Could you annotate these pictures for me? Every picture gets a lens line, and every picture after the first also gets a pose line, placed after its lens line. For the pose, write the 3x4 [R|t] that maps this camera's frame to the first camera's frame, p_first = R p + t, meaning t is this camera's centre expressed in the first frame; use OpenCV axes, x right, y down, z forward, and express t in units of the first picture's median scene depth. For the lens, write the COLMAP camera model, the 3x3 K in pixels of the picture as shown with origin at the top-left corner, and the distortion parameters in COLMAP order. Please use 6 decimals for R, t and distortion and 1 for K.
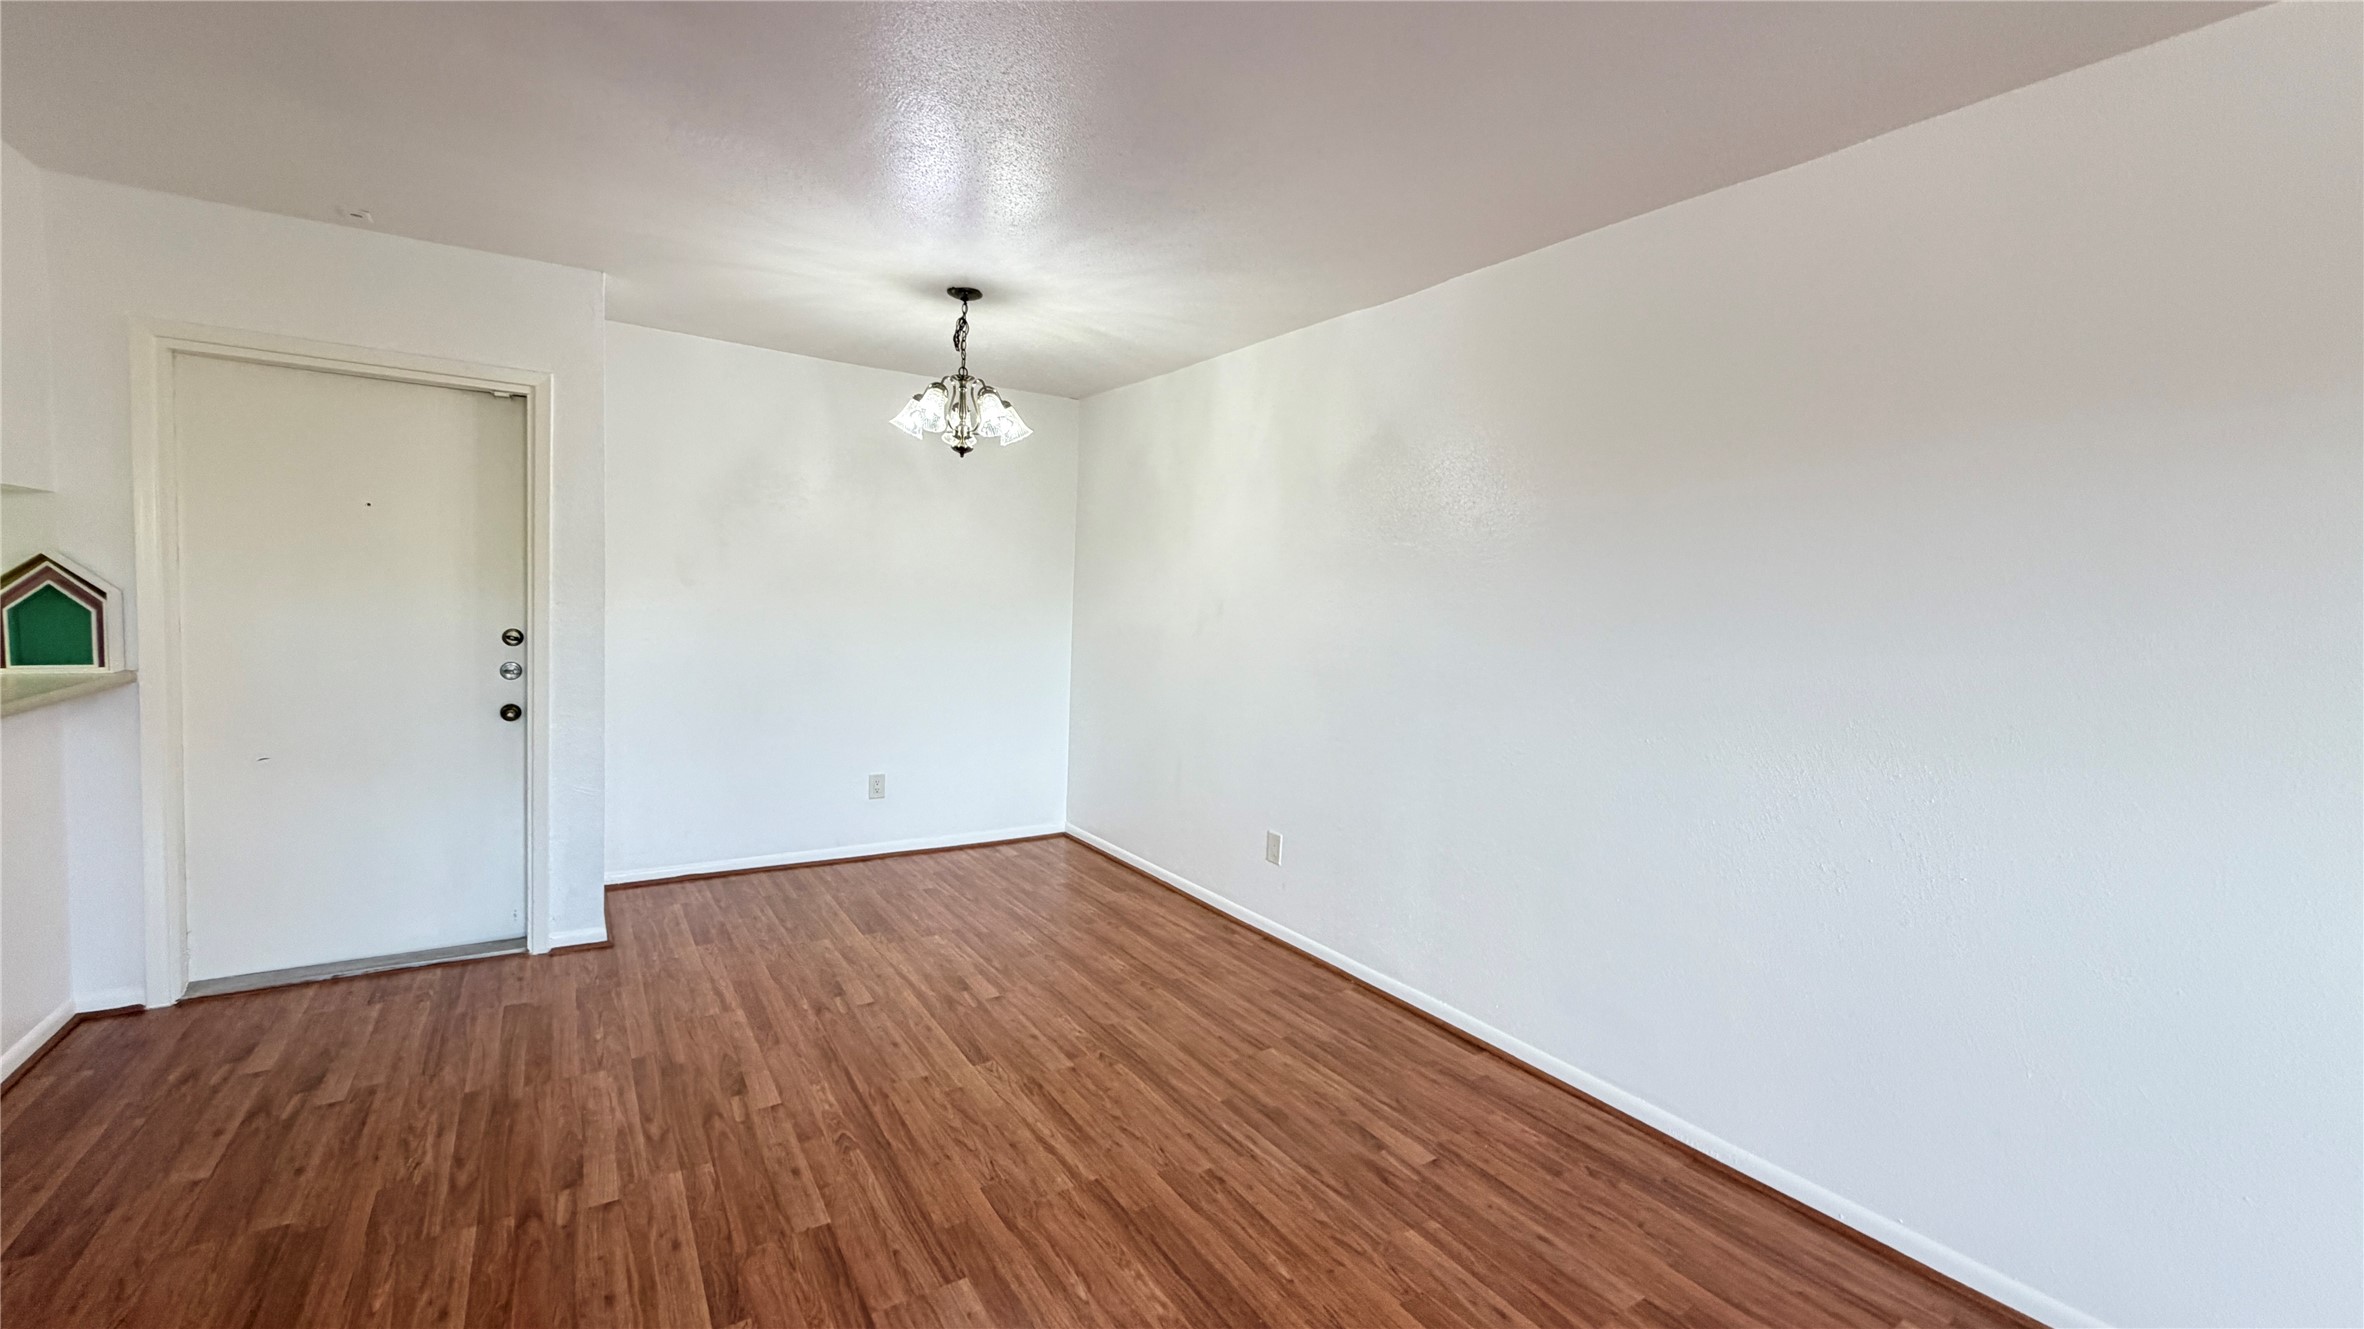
lens RADIAL K [[941.8, 0, 1175.2], [0, 941.8, 663.4], [0, 0, 1]] dist [-0.000329, 0.000277]
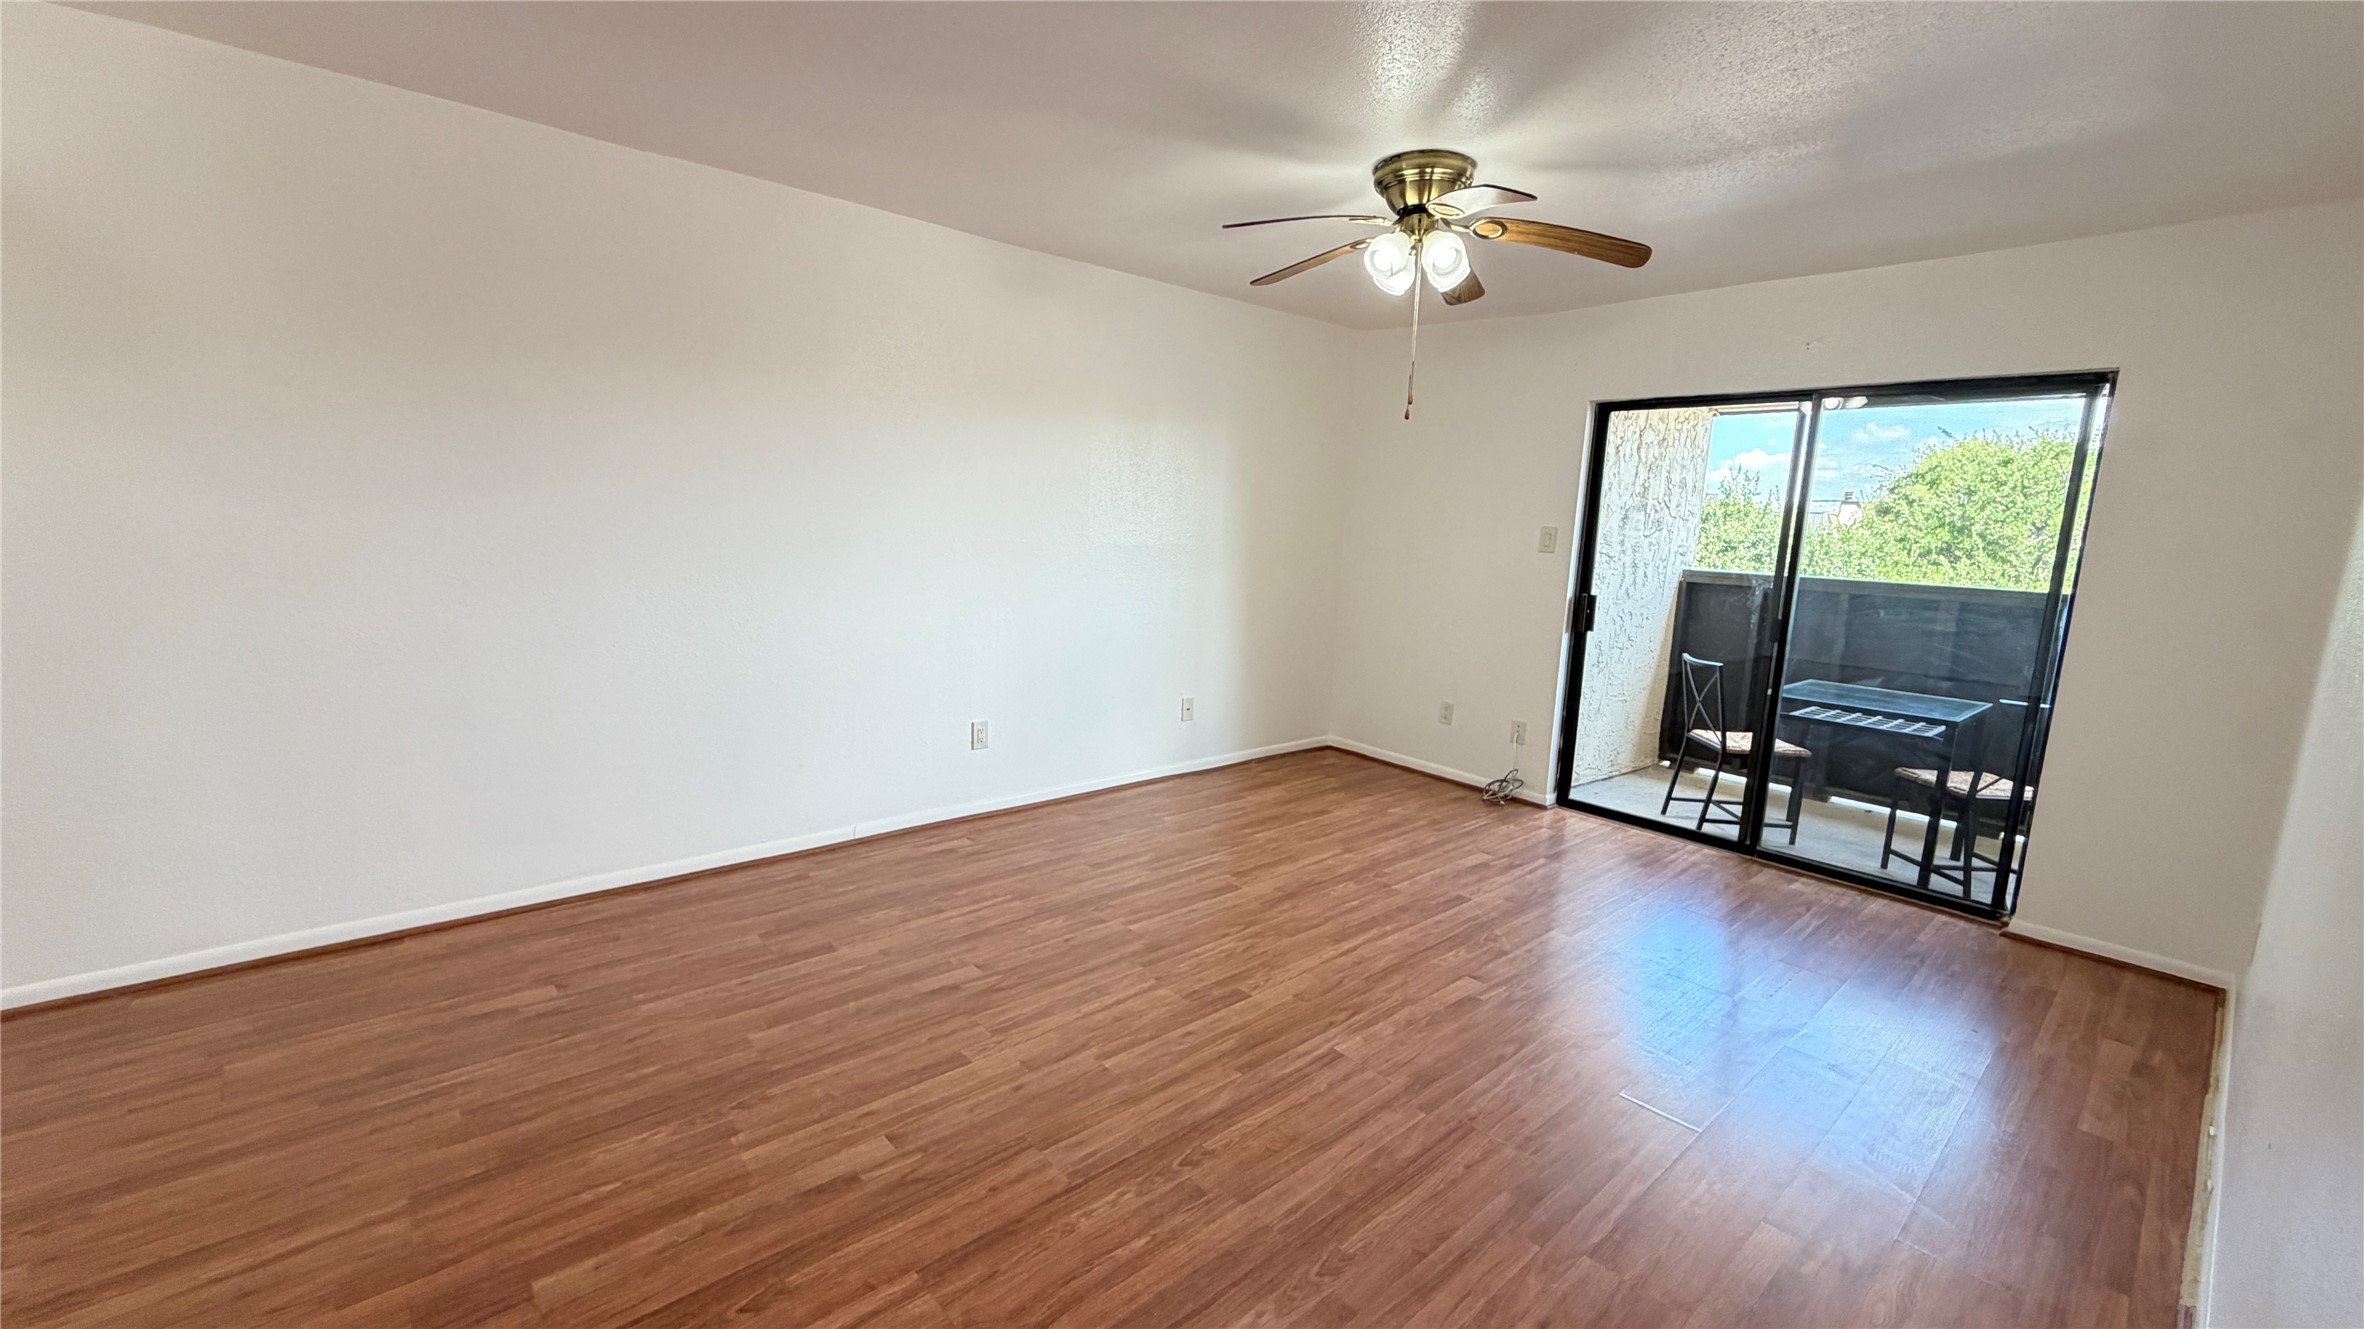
lens RADIAL K [[941.8, 0, 1175.2], [0, 941.8, 663.4], [0, 0, 1]] dist [-0.000329, 0.000277]
pose [[-0.142200, -0.198131, 0.969806, -0.643210], [0.021140, 0.978931, 0.203095, -0.045954], [-0.989612, 0.049382, -0.135015, 0.310049]]
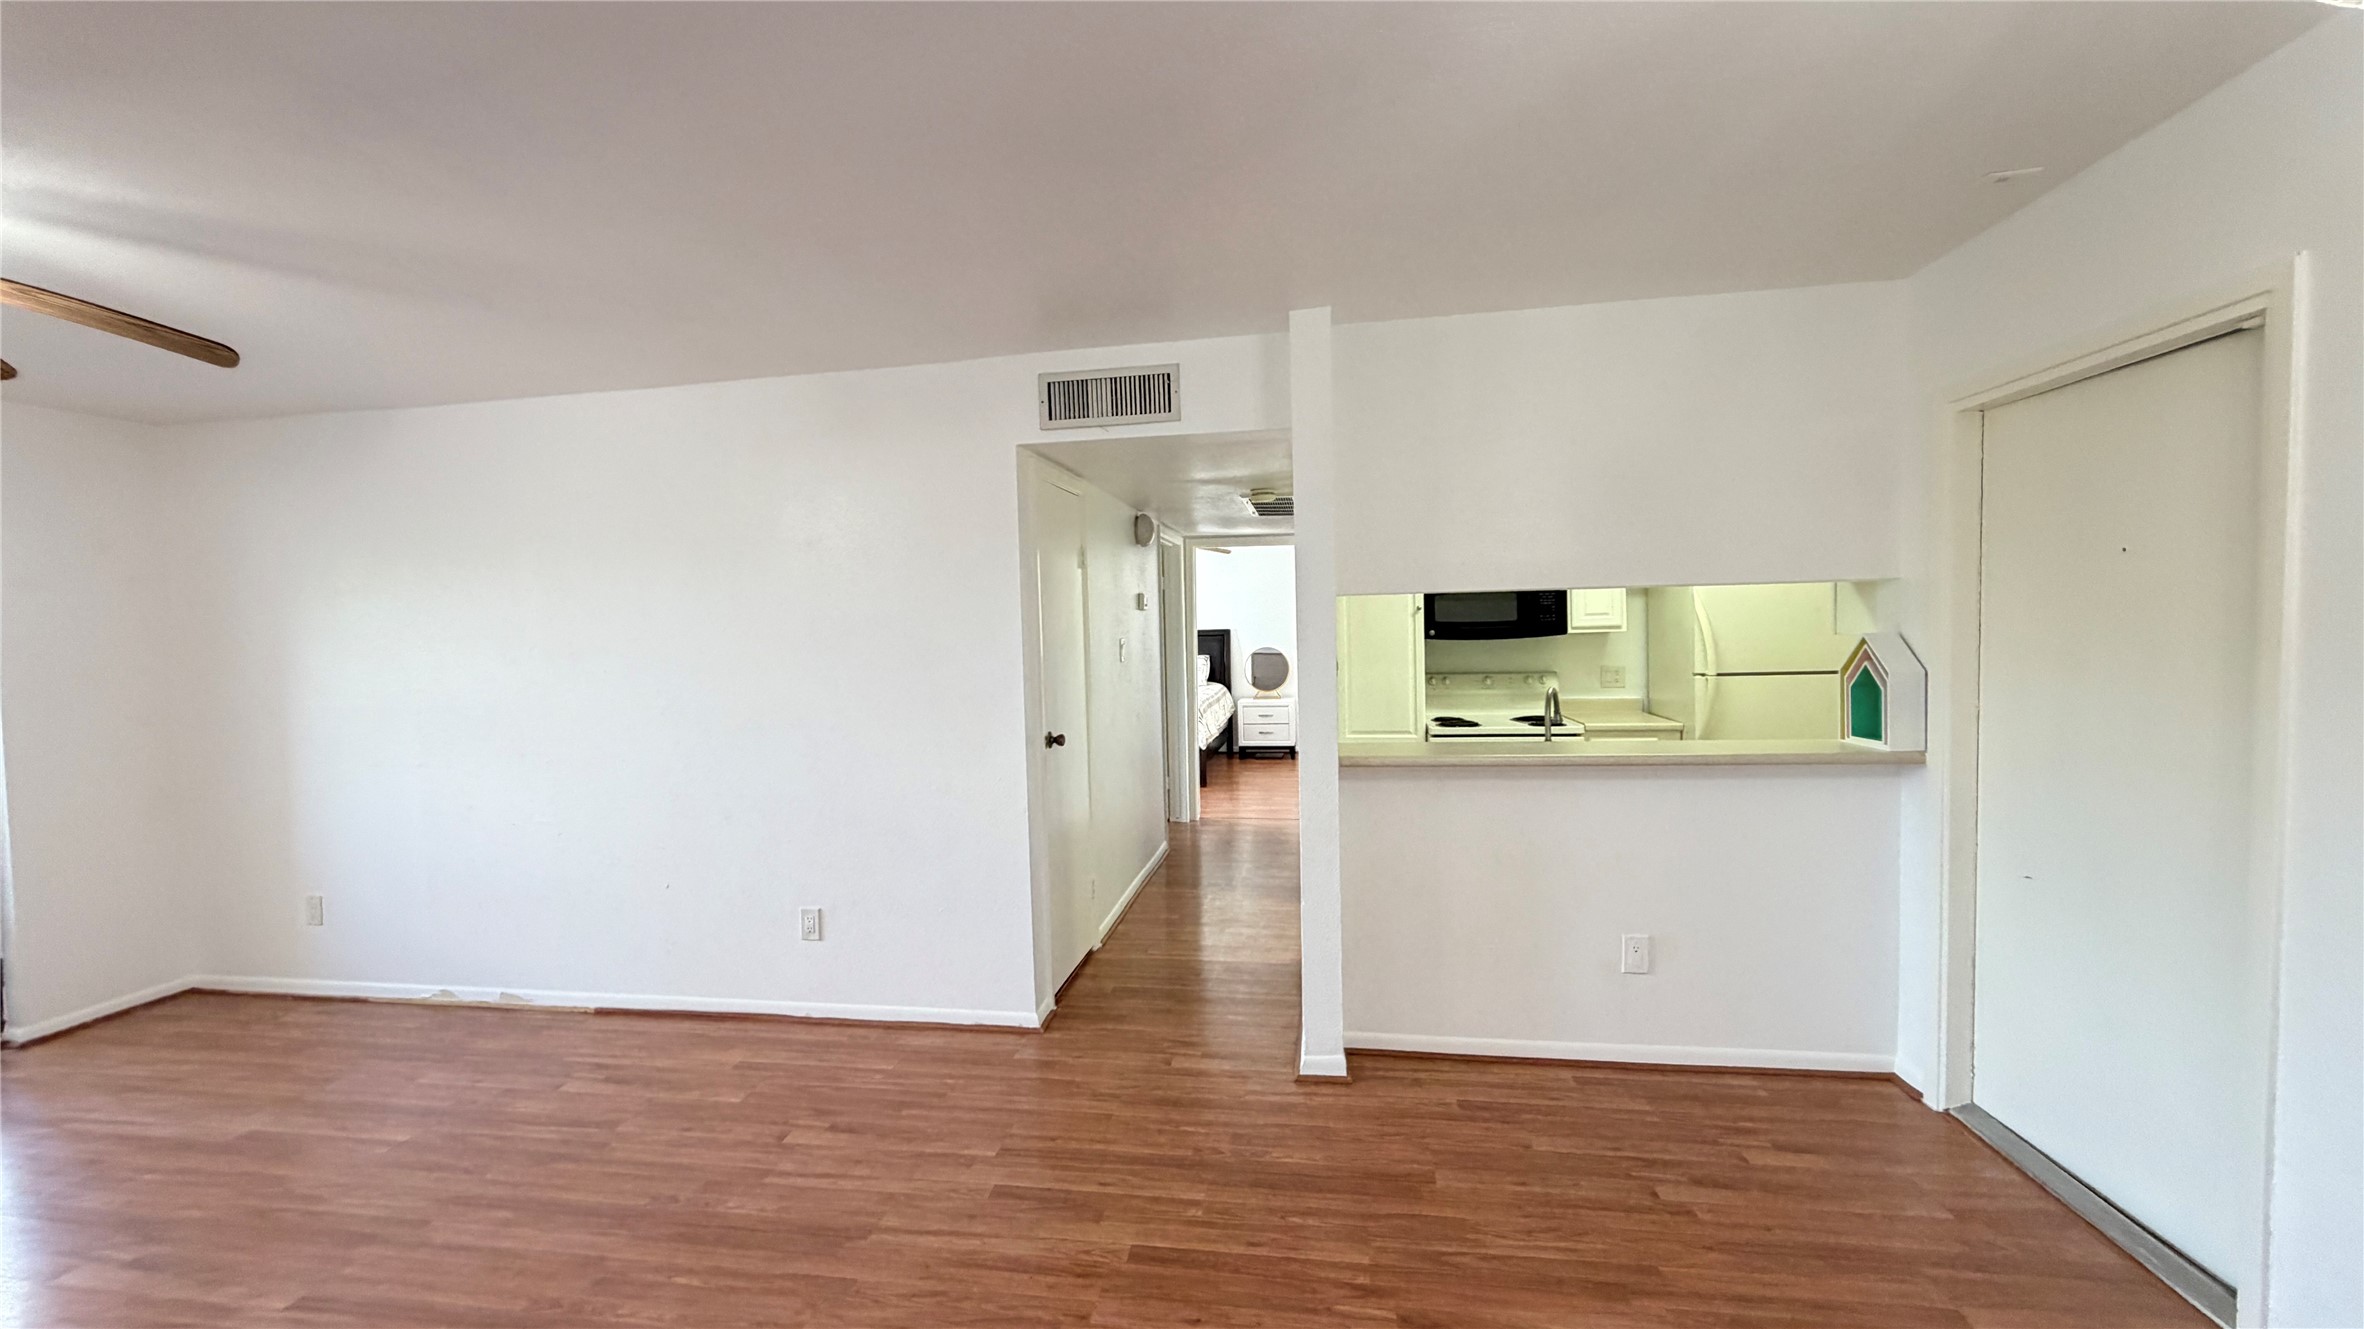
lens RADIAL K [[941.8, 0, 1175.2], [0, 941.8, 663.4], [0, 0, 1]] dist [-0.000329, 0.000277]
pose [[-0.673769, 0.003953, -0.738931, 0.131631], [-0.051995, 0.997254, 0.052744, -0.086622], [0.737110, 0.073958, -0.671713, 0.982932]]
